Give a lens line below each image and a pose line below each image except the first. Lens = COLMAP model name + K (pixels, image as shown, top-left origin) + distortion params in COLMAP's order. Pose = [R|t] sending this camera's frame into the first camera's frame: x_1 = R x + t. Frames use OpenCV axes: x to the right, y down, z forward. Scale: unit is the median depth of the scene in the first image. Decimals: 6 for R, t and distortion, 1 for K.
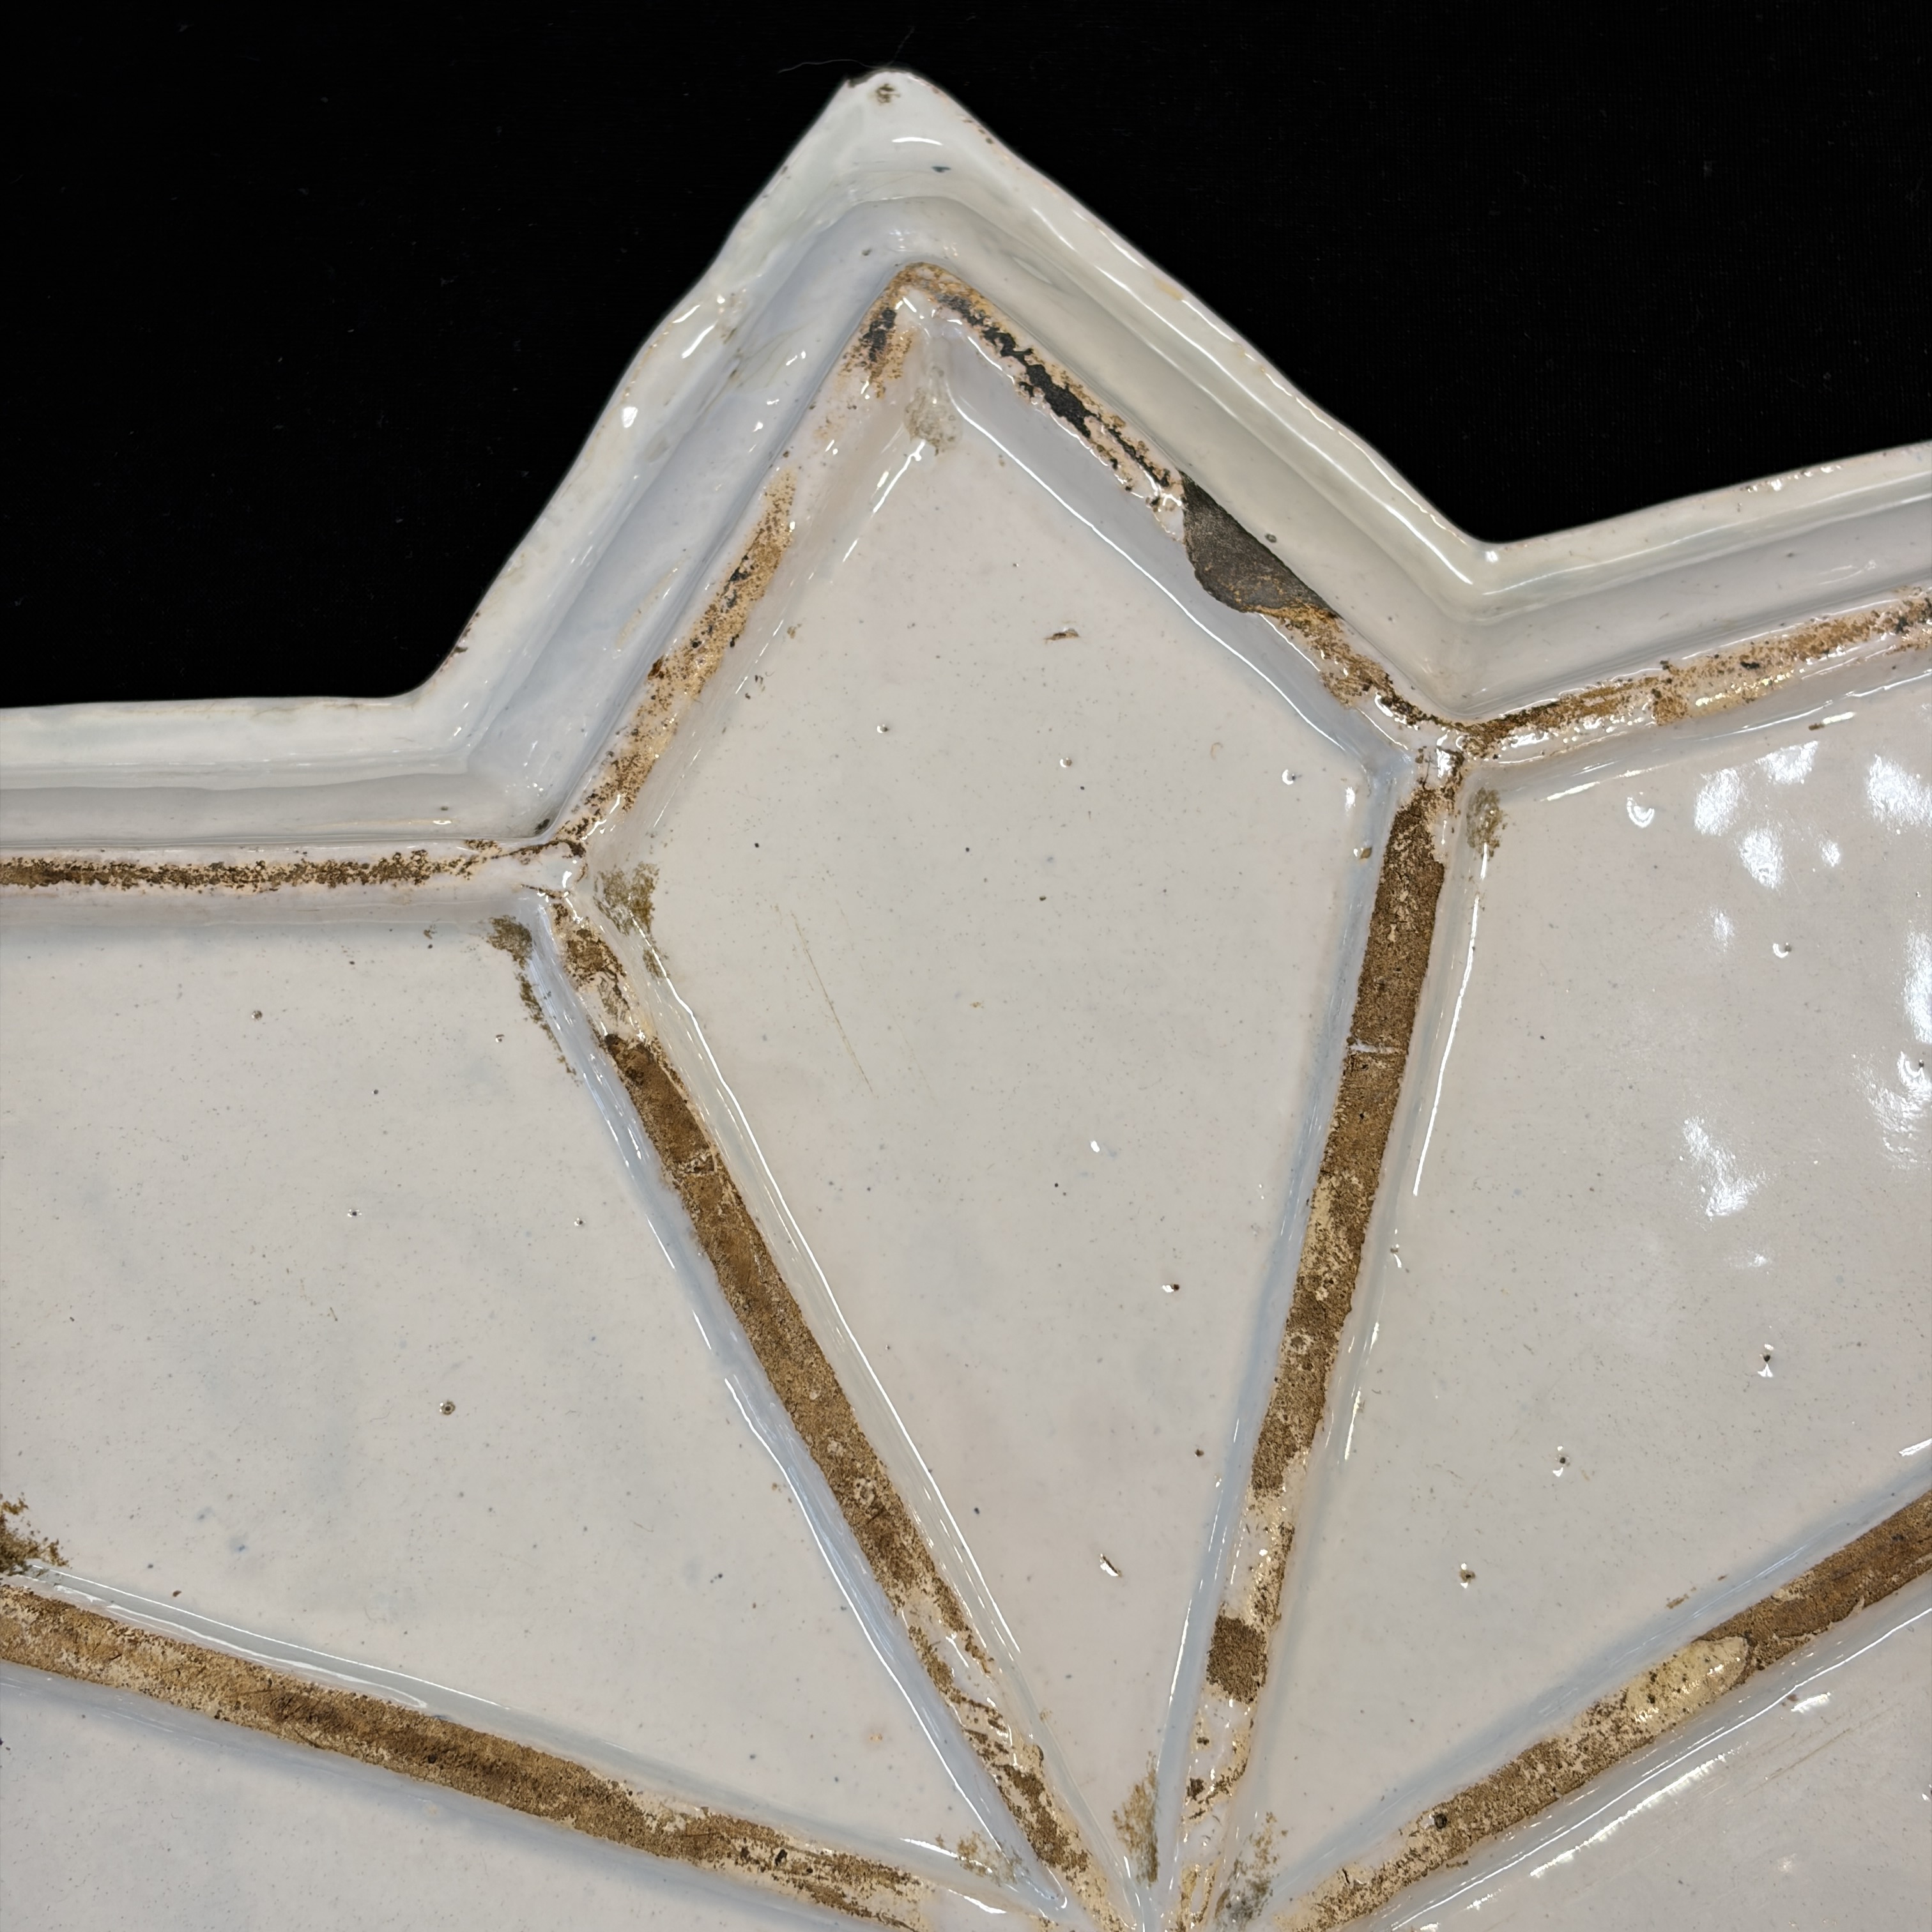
lens RADIAL K [[3971.2, 0, 966.0], [0, 3971.2, 966.0], [0, 0, 1]] dist [0.249304, -1.242969]
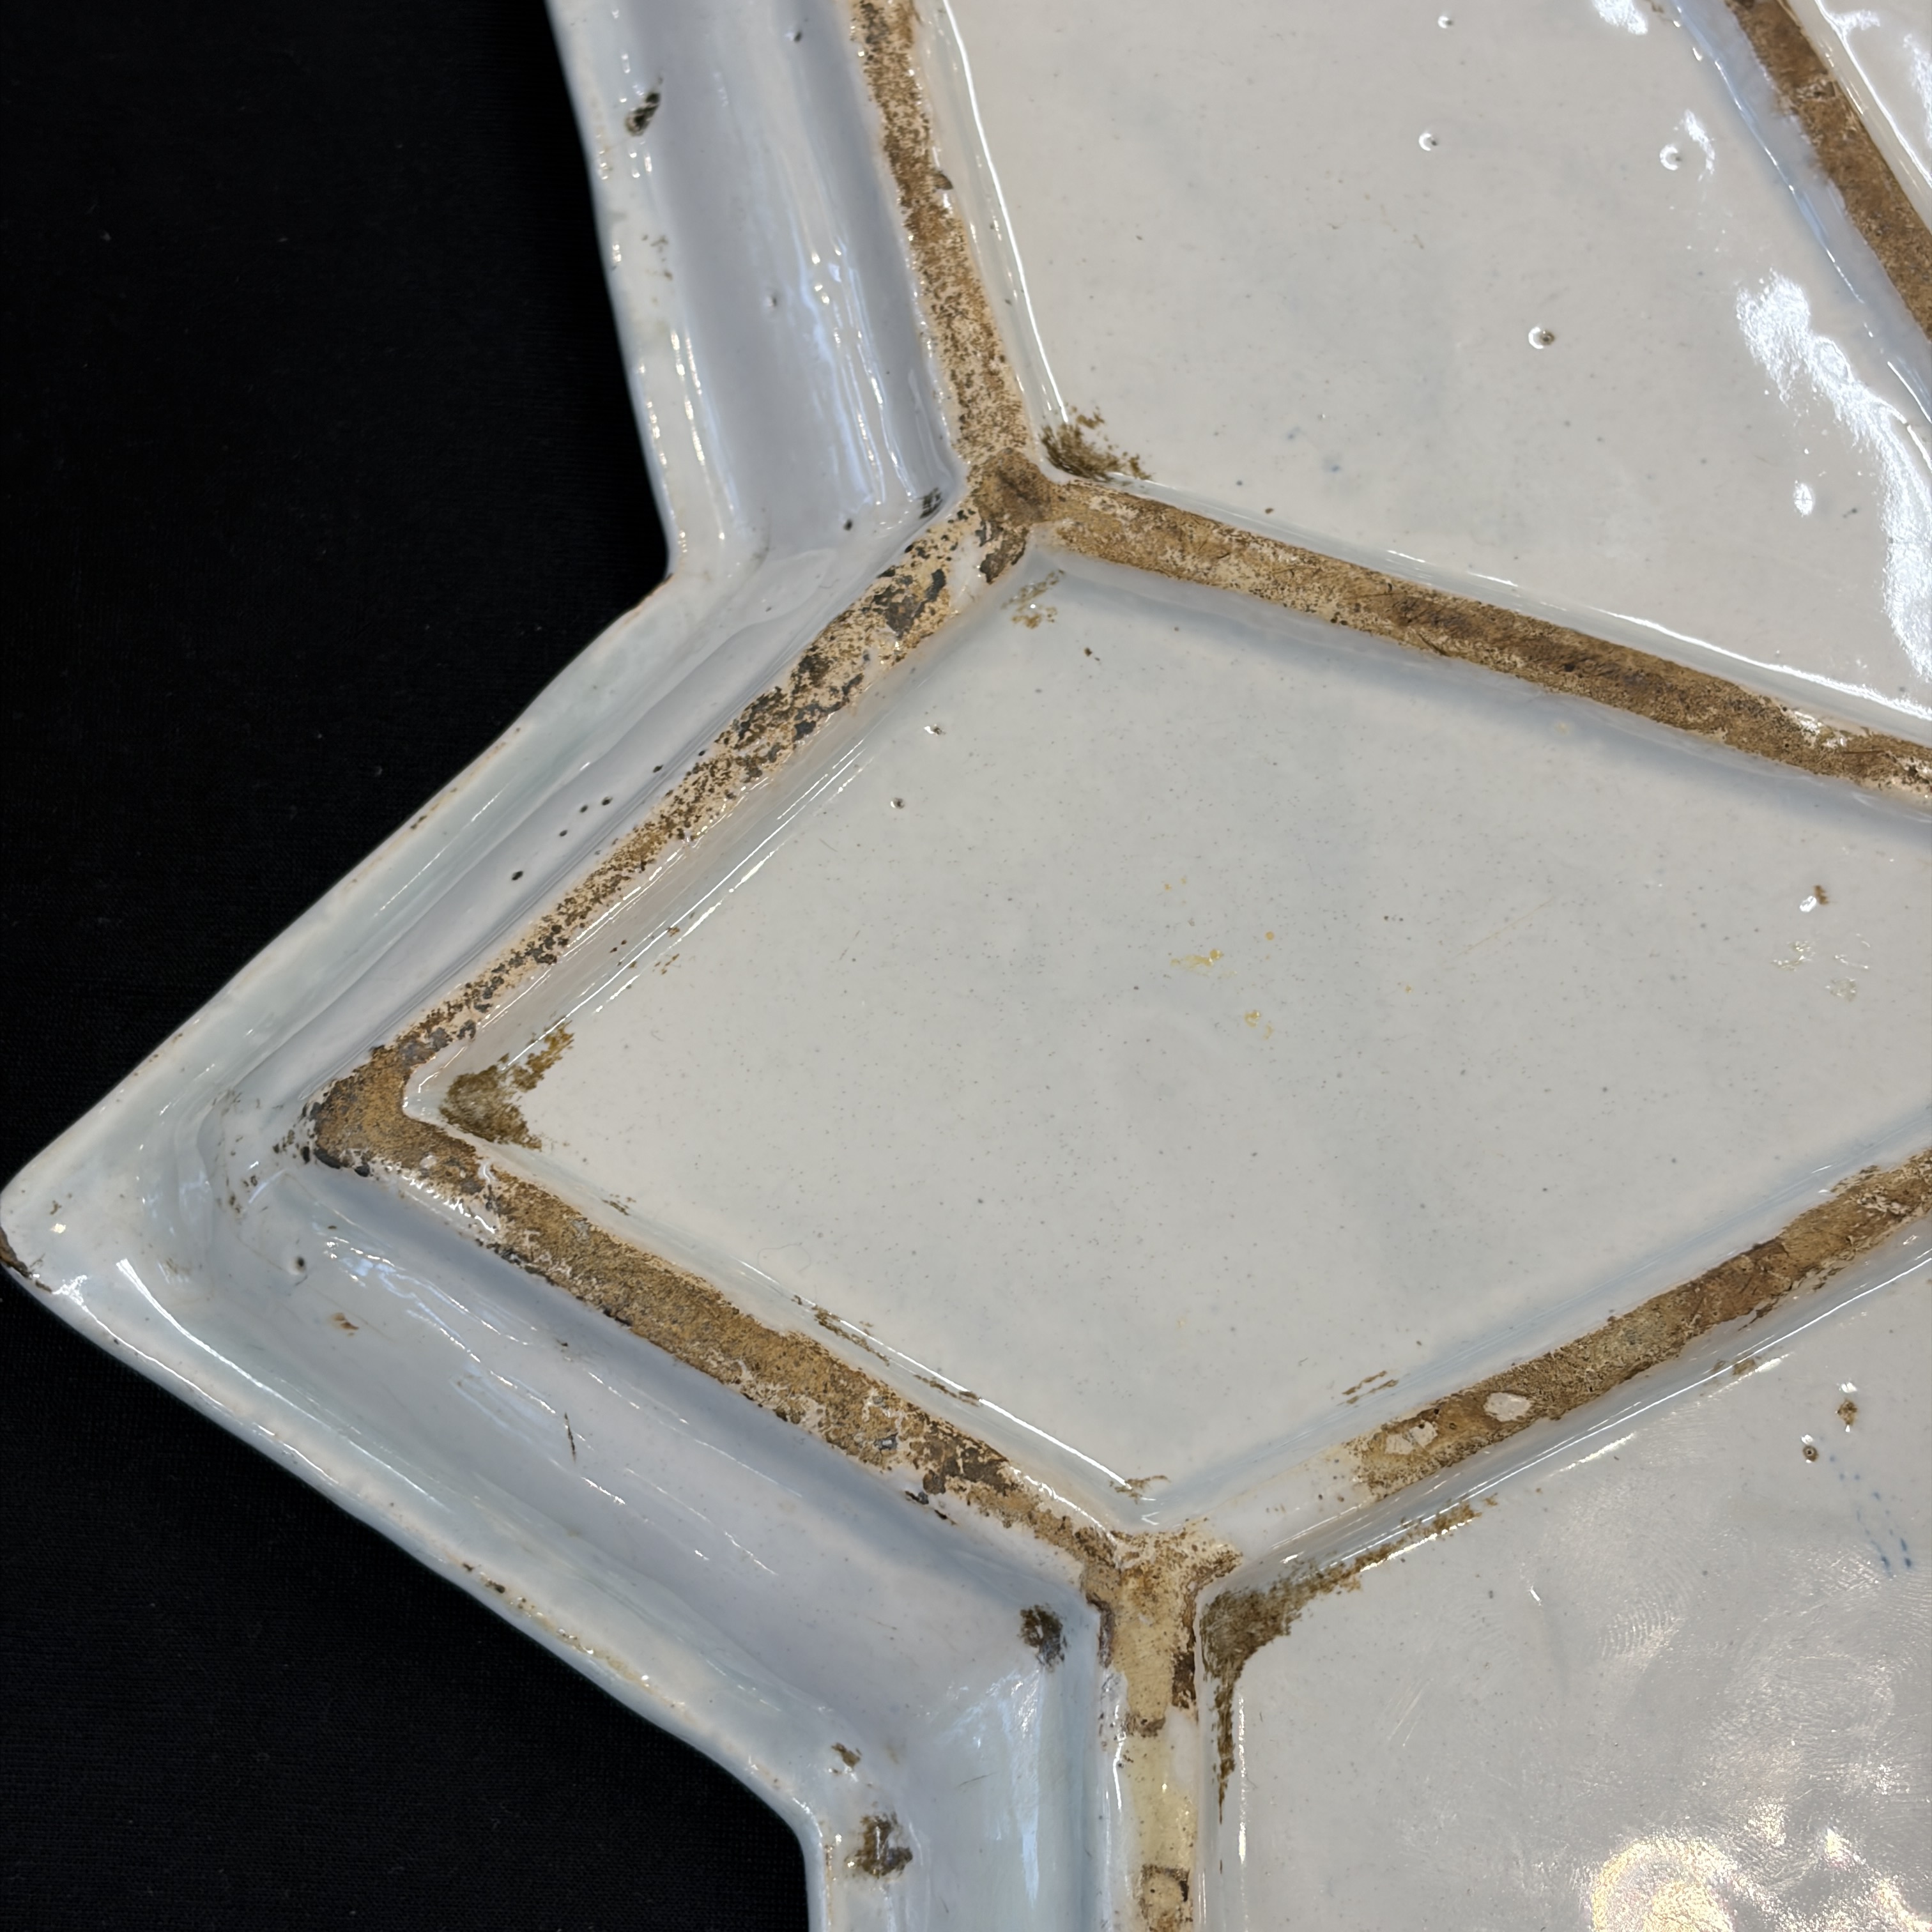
lens RADIAL K [[3930.5, 0, 965.4], [0, 3930.5, 1016.7], [0, 0, 1]] dist [0.228114, -1.074276]
pose [[0.999471, 0.028800, 0.015119, -0.275761], [-0.028624, 0.999522, -0.011713, 0.284452], [-0.015449, 0.011274, 0.999817, 0.086530]]
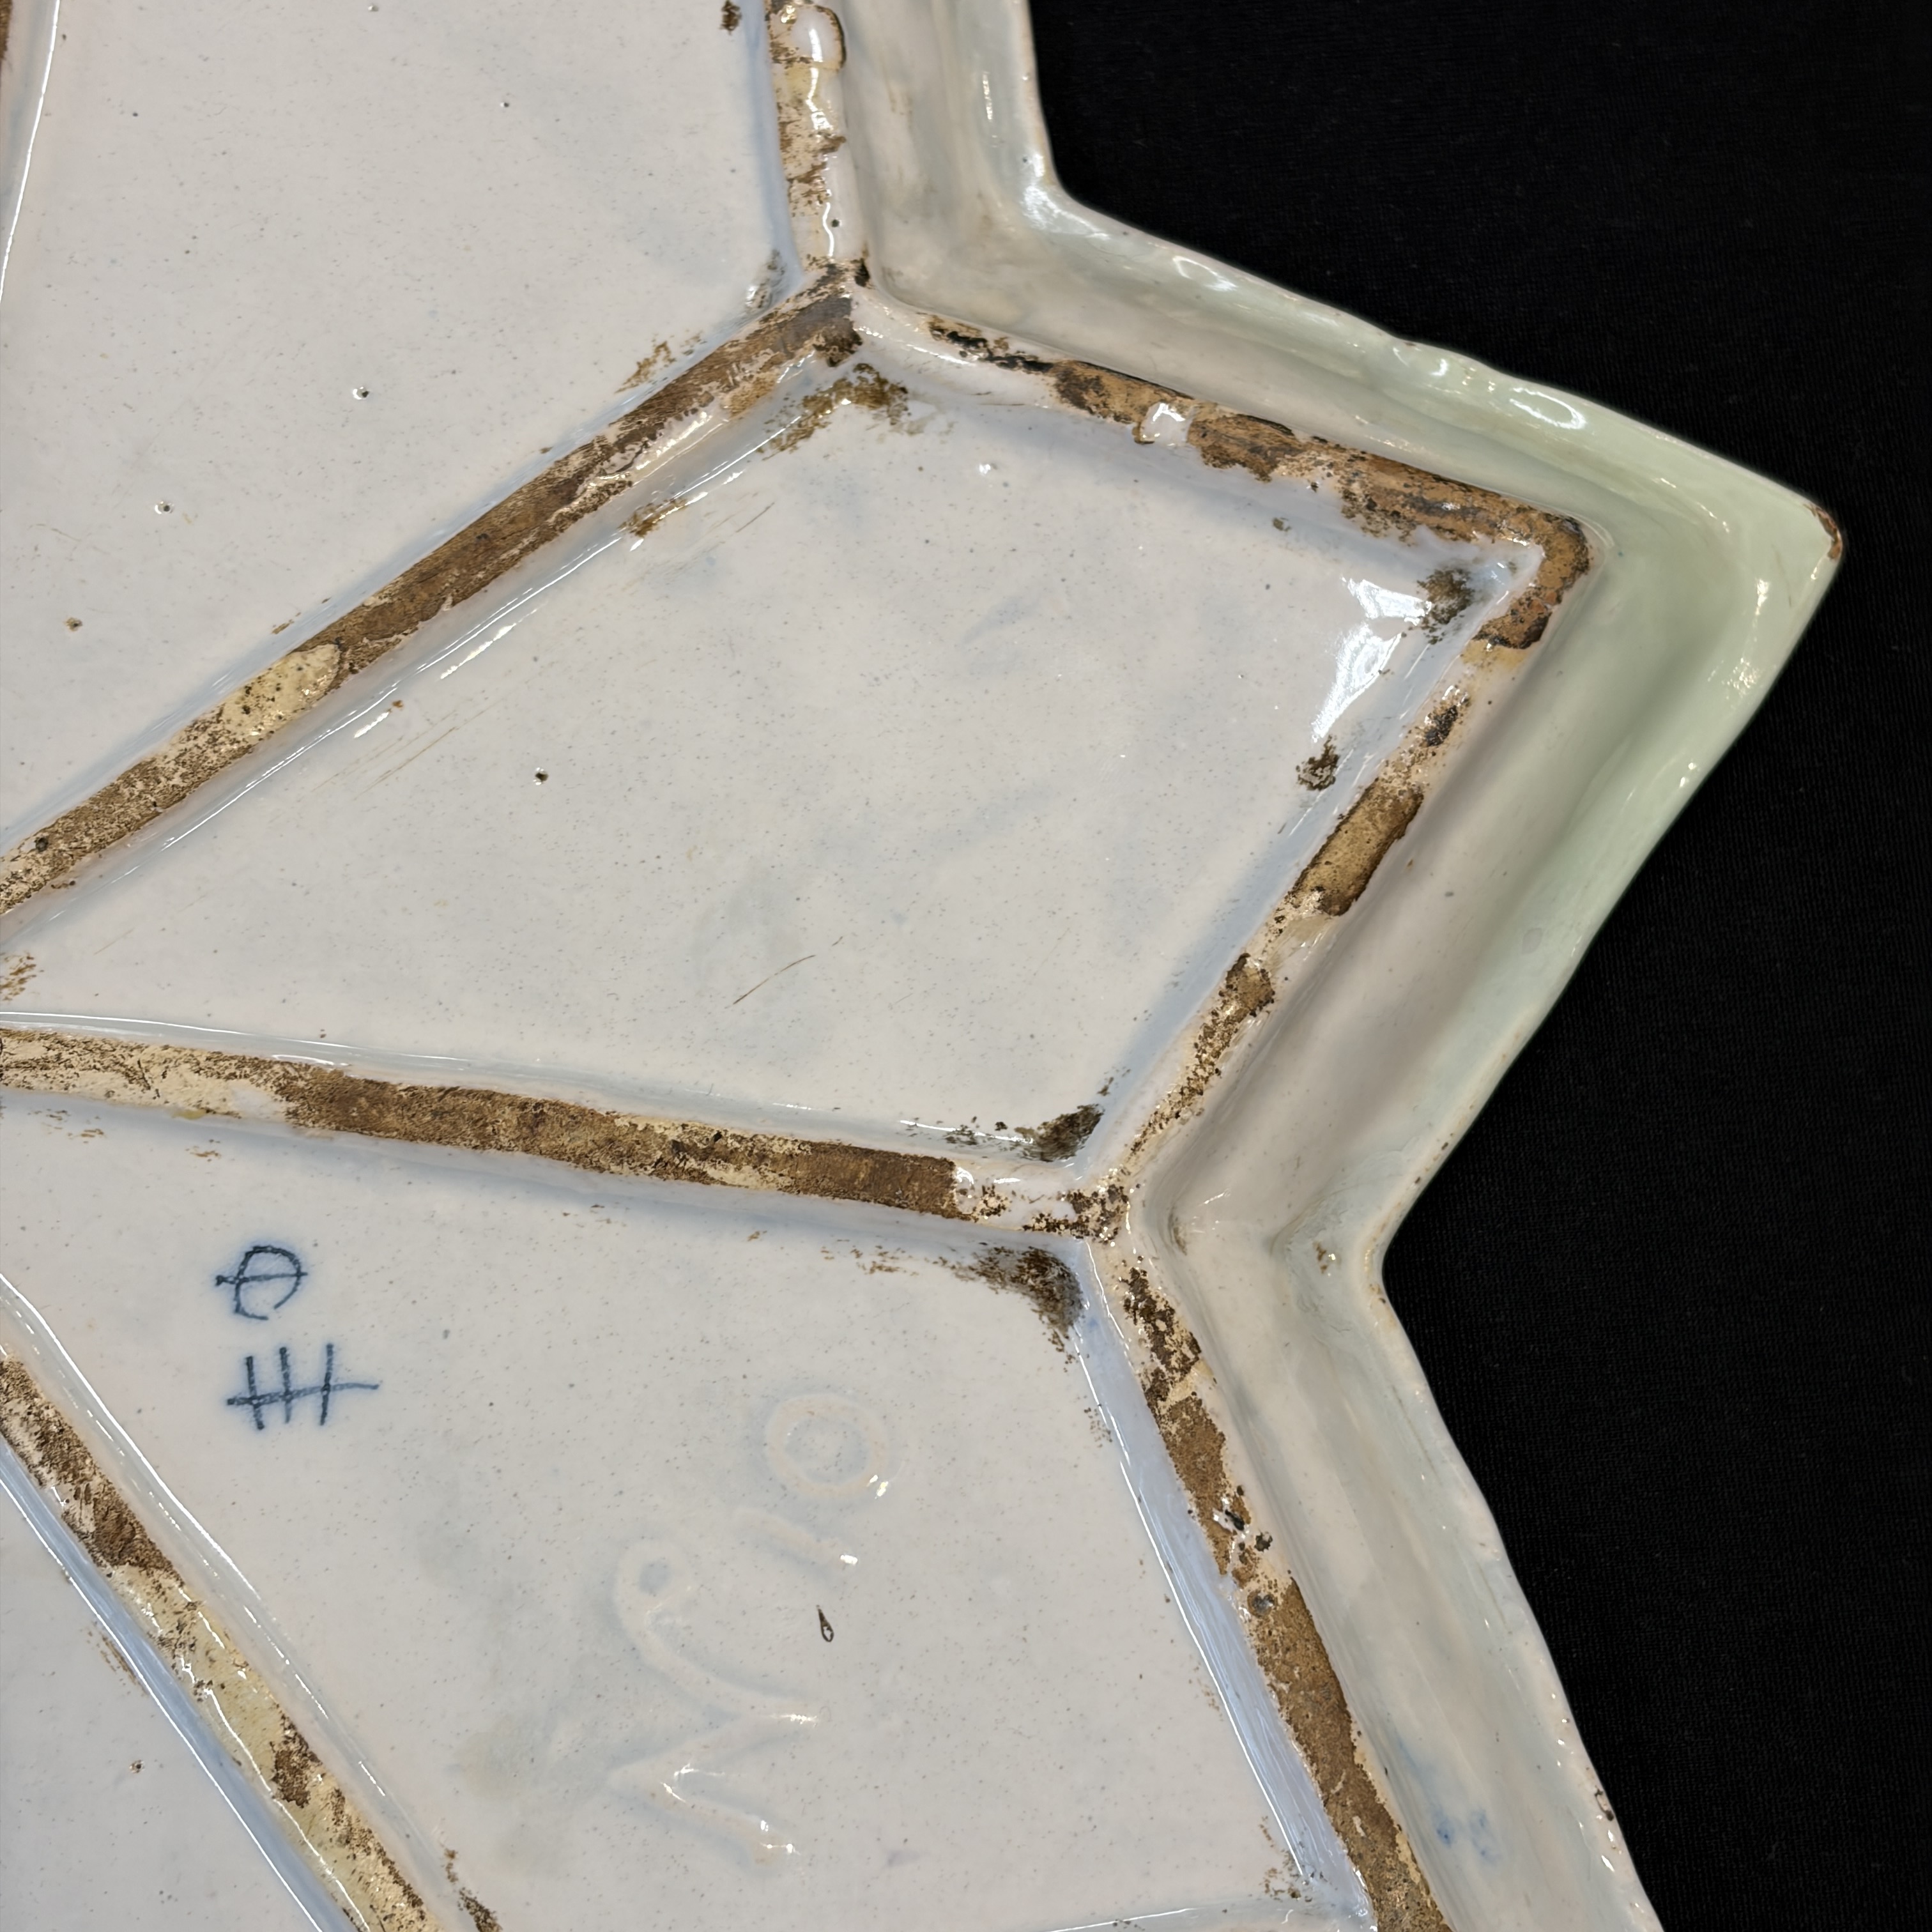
lens RADIAL K [[3974.6, 0, 943.2], [0, 3974.6, 982.5], [0, 0, 1]] dist [0.254023, -1.288364]
pose [[0.992040, -0.106093, 0.067823, 0.263807], [0.103789, 0.993924, 0.036648, 0.227057], [-0.071299, -0.029317, 0.997024, -0.030248]]
